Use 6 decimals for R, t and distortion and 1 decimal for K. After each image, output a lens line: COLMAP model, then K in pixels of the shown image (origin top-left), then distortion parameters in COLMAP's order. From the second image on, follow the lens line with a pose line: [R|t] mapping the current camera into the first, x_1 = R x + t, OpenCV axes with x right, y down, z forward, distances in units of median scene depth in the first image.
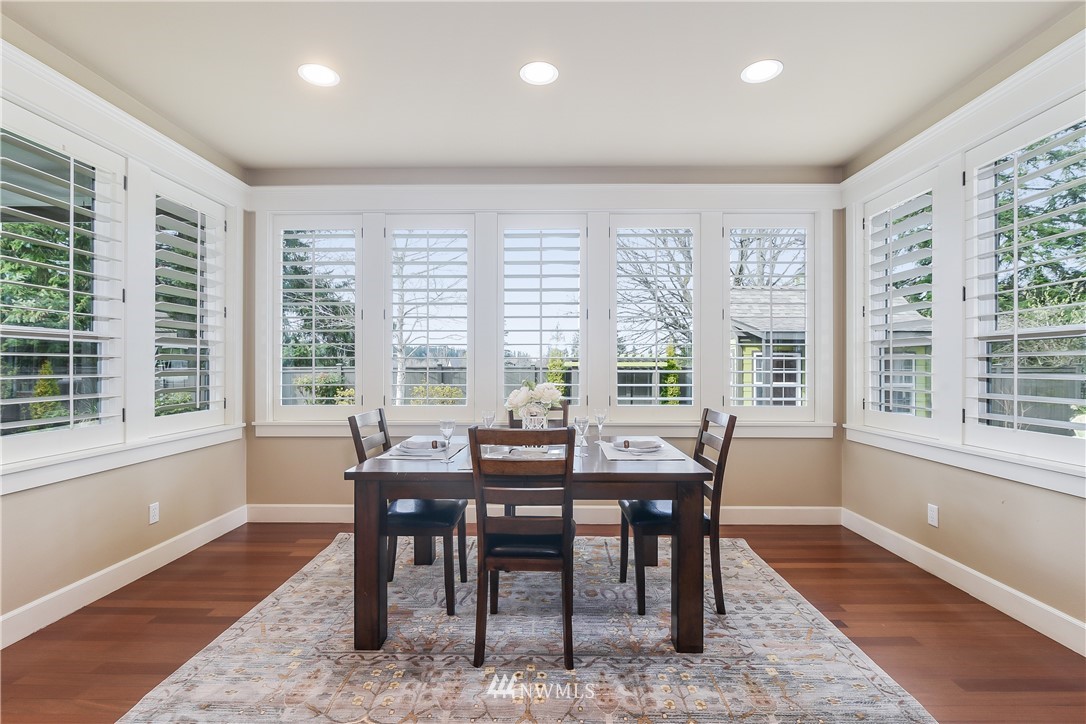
lens RADIAL K [[501.7, 0, 543.0], [0, 501.7, 362.0], [0, 0, 1]] dist [-0.010628, 0.000097]
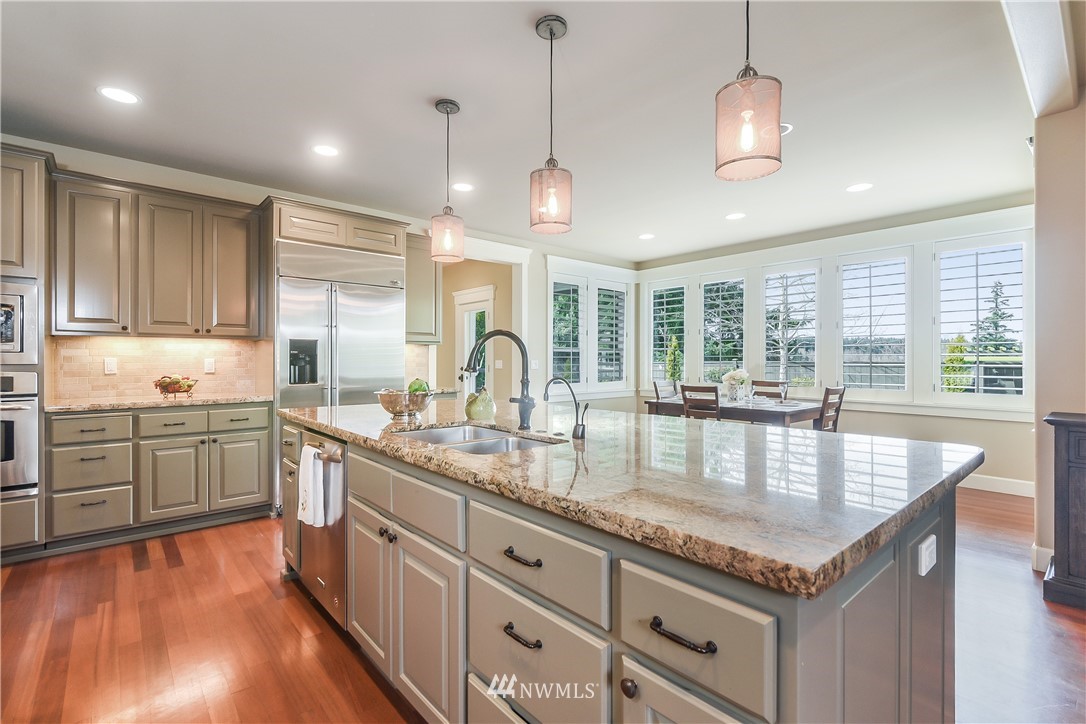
lens RADIAL K [[501.7, 0, 543.0], [0, 501.7, 362.0], [0, 0, 1]] dist [-0.010628, 0.000097]
pose [[0.665081, 0.000768, -0.746771, 0.864323], [0.007007, 0.999949, 0.007269, -0.006029], [0.746738, -0.010067, 0.665042, -0.819367]]
